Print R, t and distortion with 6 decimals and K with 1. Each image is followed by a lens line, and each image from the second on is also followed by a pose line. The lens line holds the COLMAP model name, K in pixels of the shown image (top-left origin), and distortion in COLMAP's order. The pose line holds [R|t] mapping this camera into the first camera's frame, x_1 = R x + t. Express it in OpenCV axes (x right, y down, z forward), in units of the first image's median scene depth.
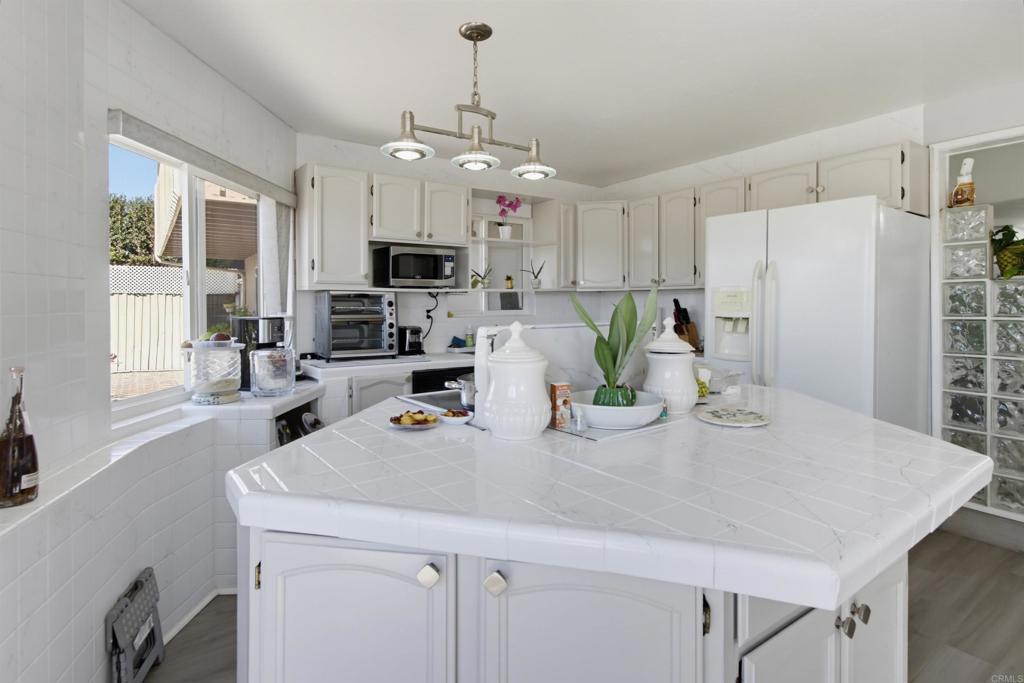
lens RADIAL K [[522.8, 0, 510.8], [0, 522.8, 313.9], [0, 0, 1]] dist [-0.050629, 0.065751]
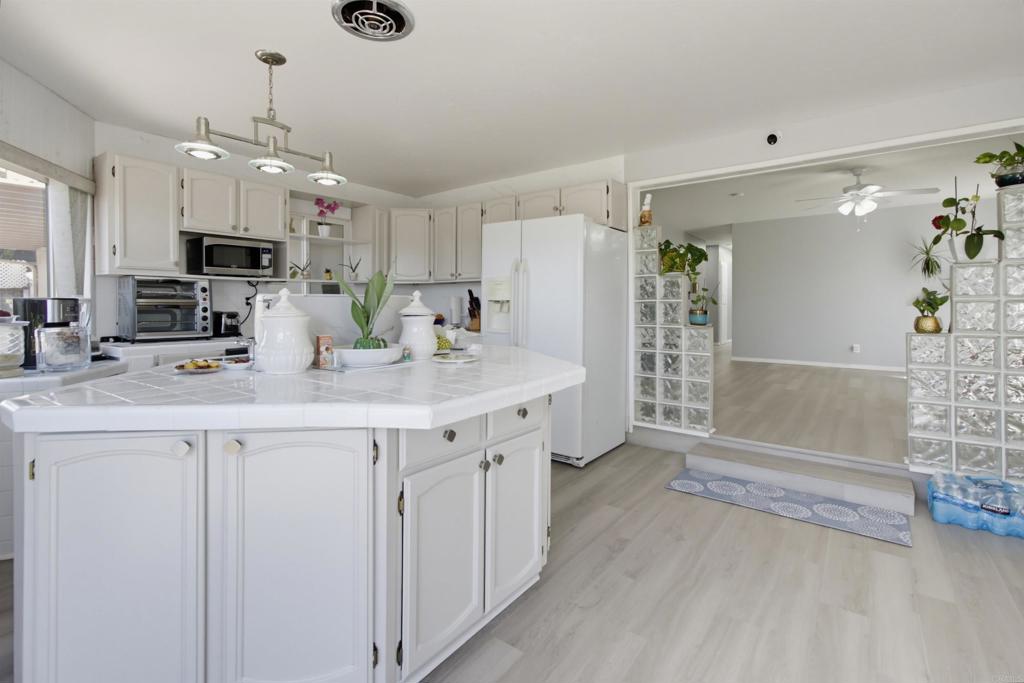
lens RADIAL K [[472.7, 0, 515.4], [0, 472.7, 311.9], [0, 0, 1]] dist [0.005631, -0.000500]
pose [[0.951483, -0.005953, 0.307644, 0.094200], [0.007483, 0.999965, -0.003791, 0.040180], [-0.307611, 0.005909, 0.951494, -0.159280]]
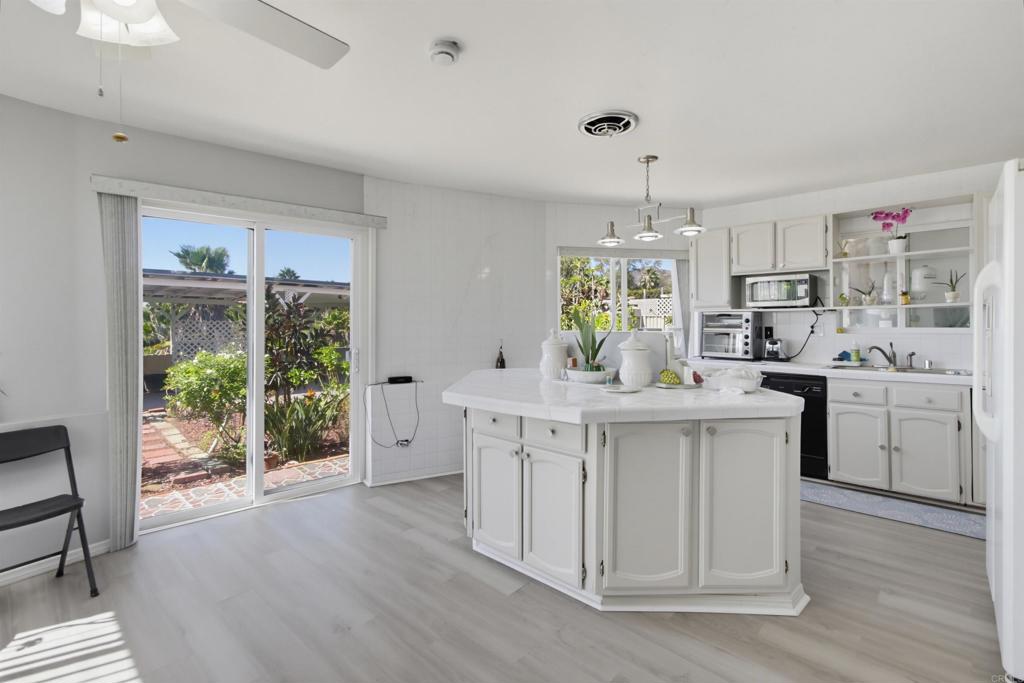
lens RADIAL K [[472.7, 0, 515.4], [0, 472.7, 311.9], [0, 0, 1]] dist [0.005631, -0.000500]
pose [[0.196248, -0.025399, -0.980225, 0.972208], [-0.016890, 0.999429, -0.029278, 0.004468], [0.980409, 0.022301, 0.195707, 0.196418]]
